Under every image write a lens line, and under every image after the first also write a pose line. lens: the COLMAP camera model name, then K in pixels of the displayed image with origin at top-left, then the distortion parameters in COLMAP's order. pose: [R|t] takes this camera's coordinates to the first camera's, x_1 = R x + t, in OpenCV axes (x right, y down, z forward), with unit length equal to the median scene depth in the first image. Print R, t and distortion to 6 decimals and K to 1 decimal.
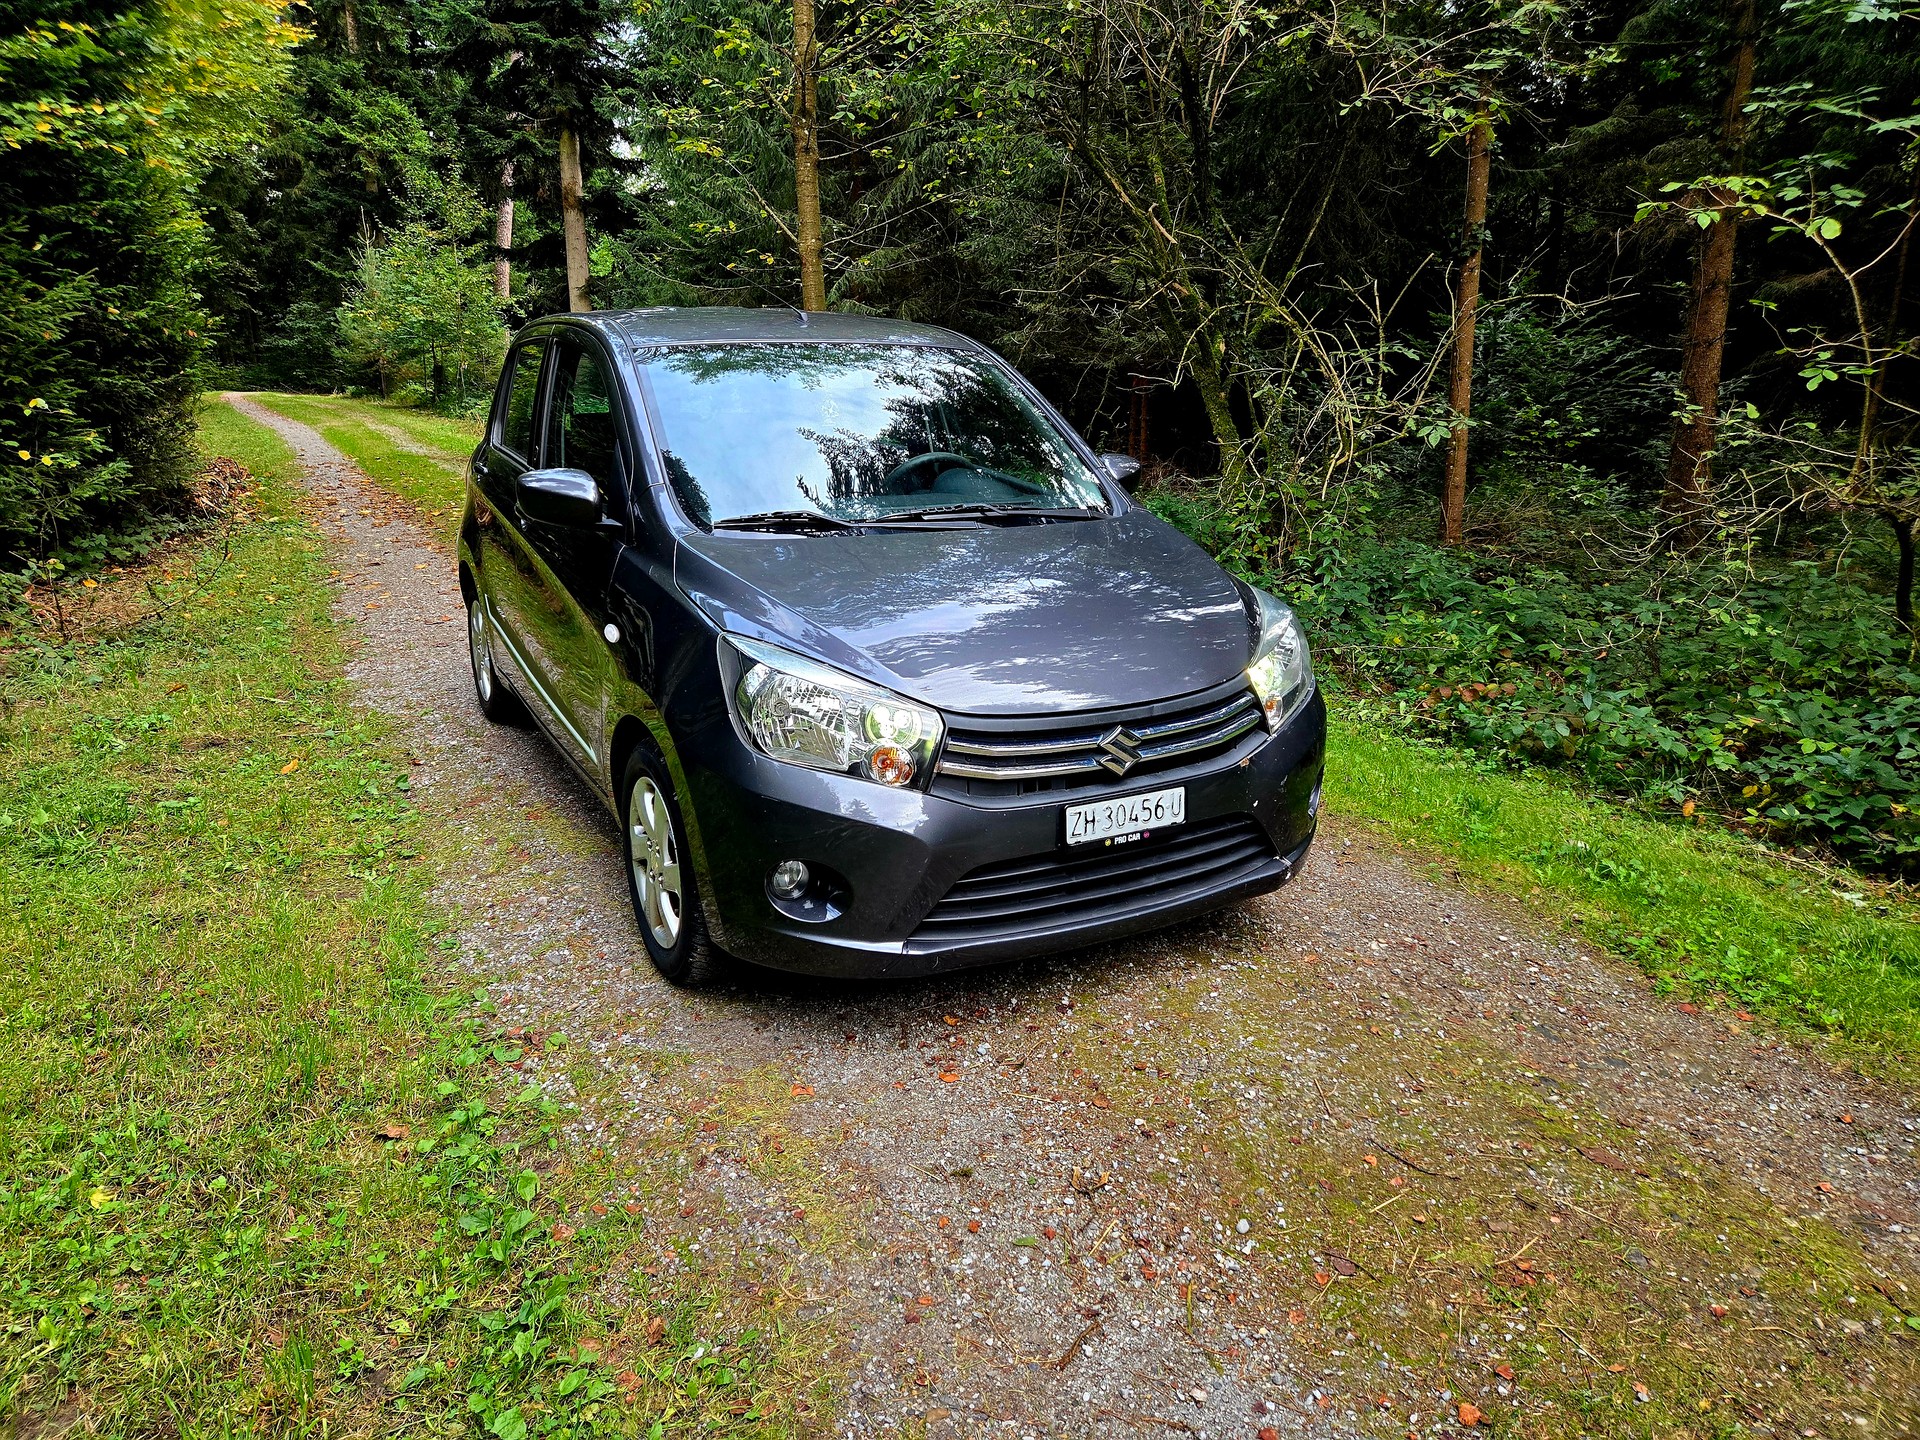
lens RADIAL K [[1223.6, 0, 958.2], [0, 1223.6, 717.4], [0, 0, 1]] dist [0.031464, -0.019754]
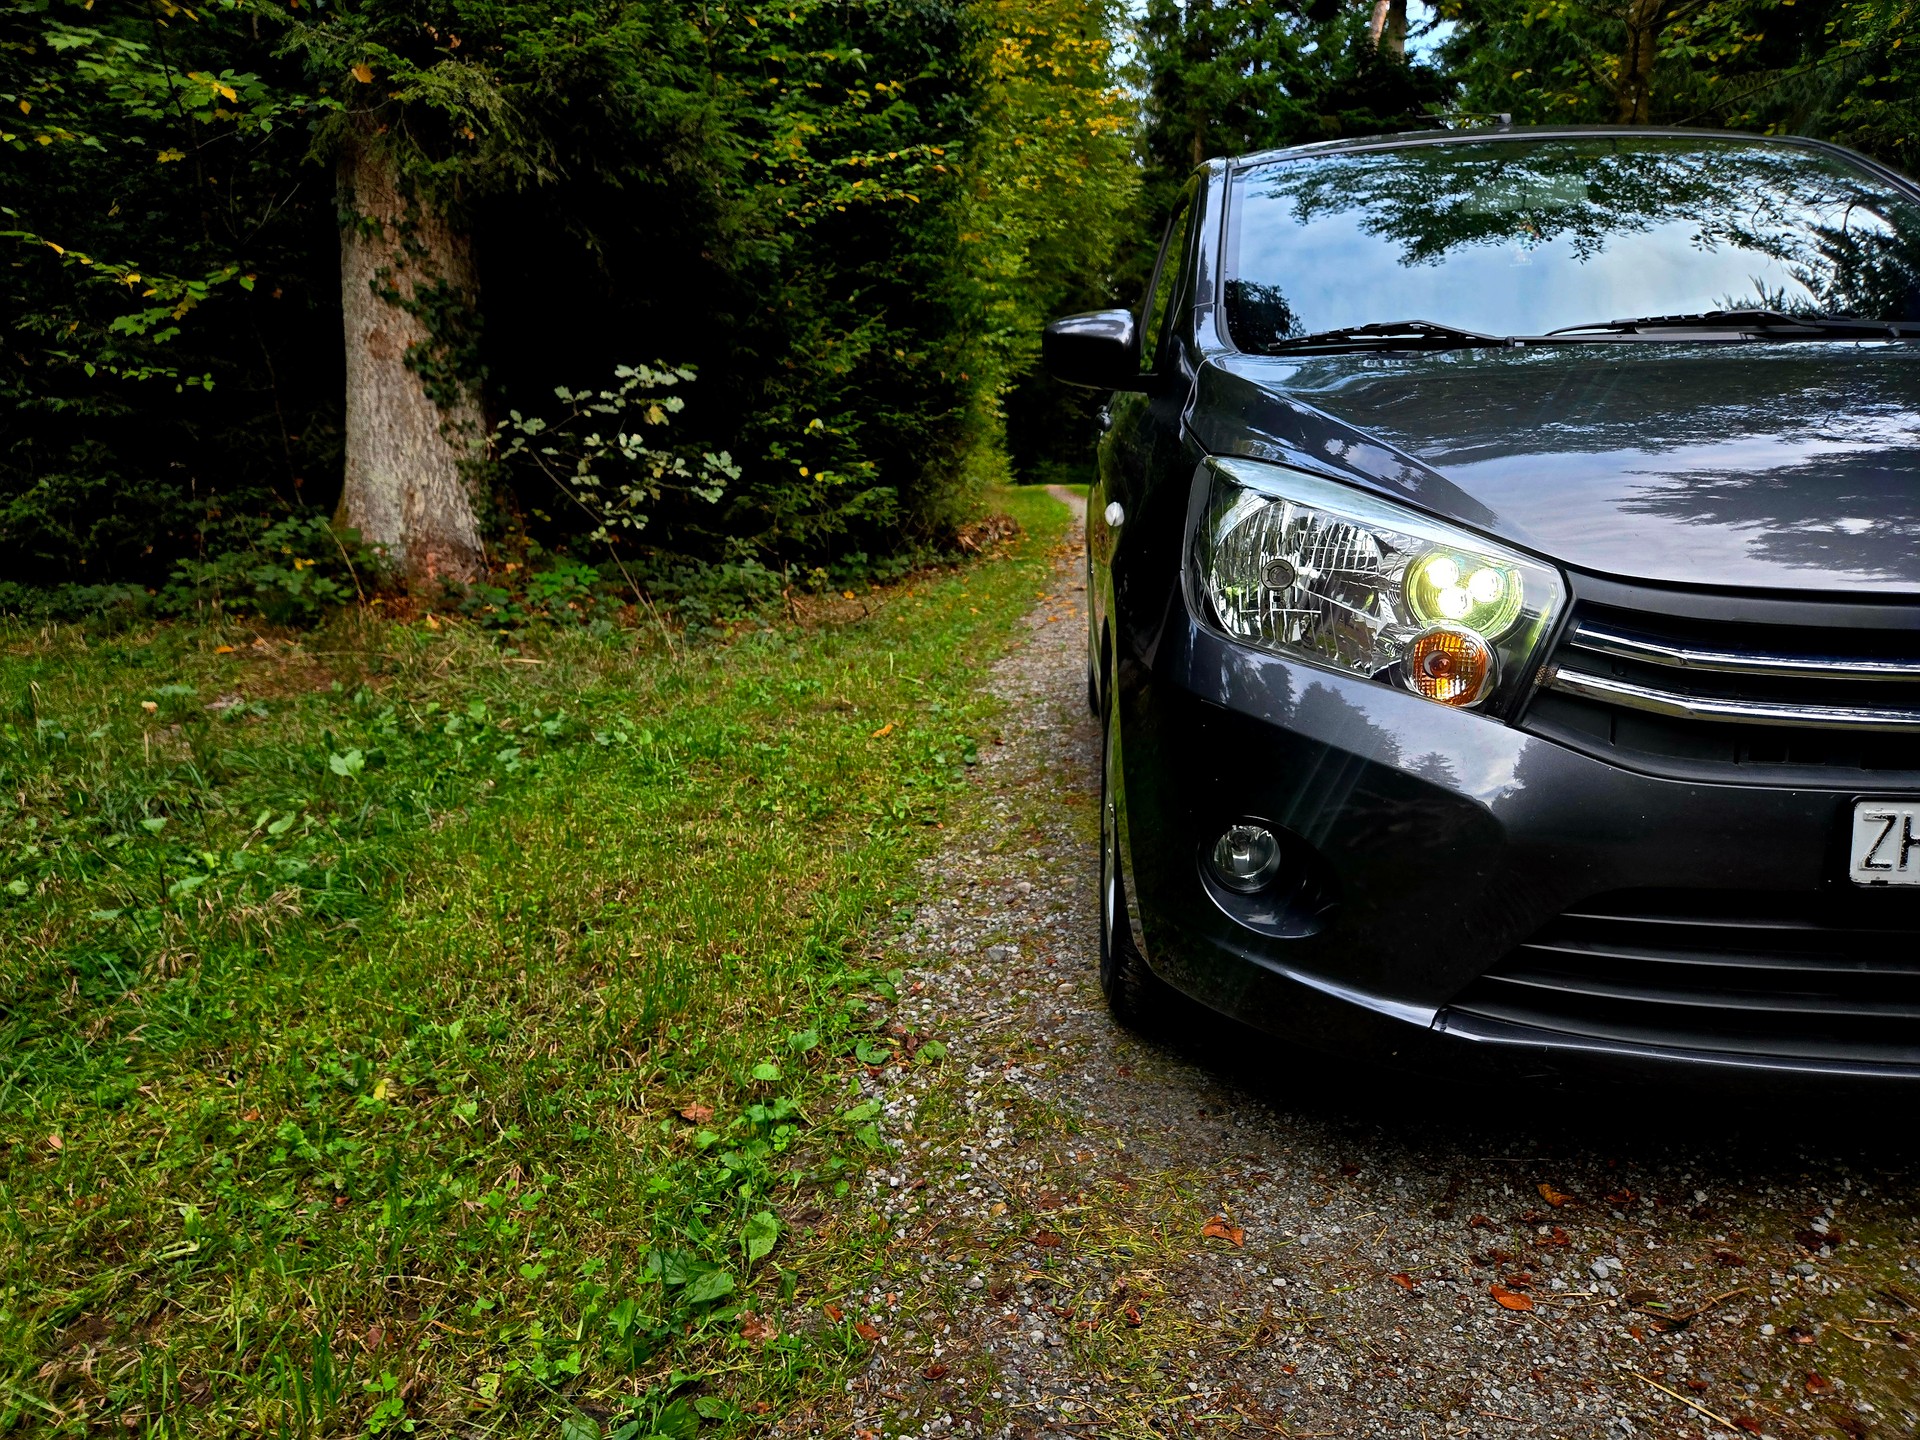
lens RADIAL K [[1223.6, 0, 994.1], [0, 1223.6, 759.8], [0, 0, 1]] dist [0.031464, -0.019754]
pose [[0.828962, 0.098106, -0.550633, 0.071017], [-0.128698, 0.991537, -0.017089, 0.102989], [0.544296, 0.085032, 0.834573, 0.415247]]
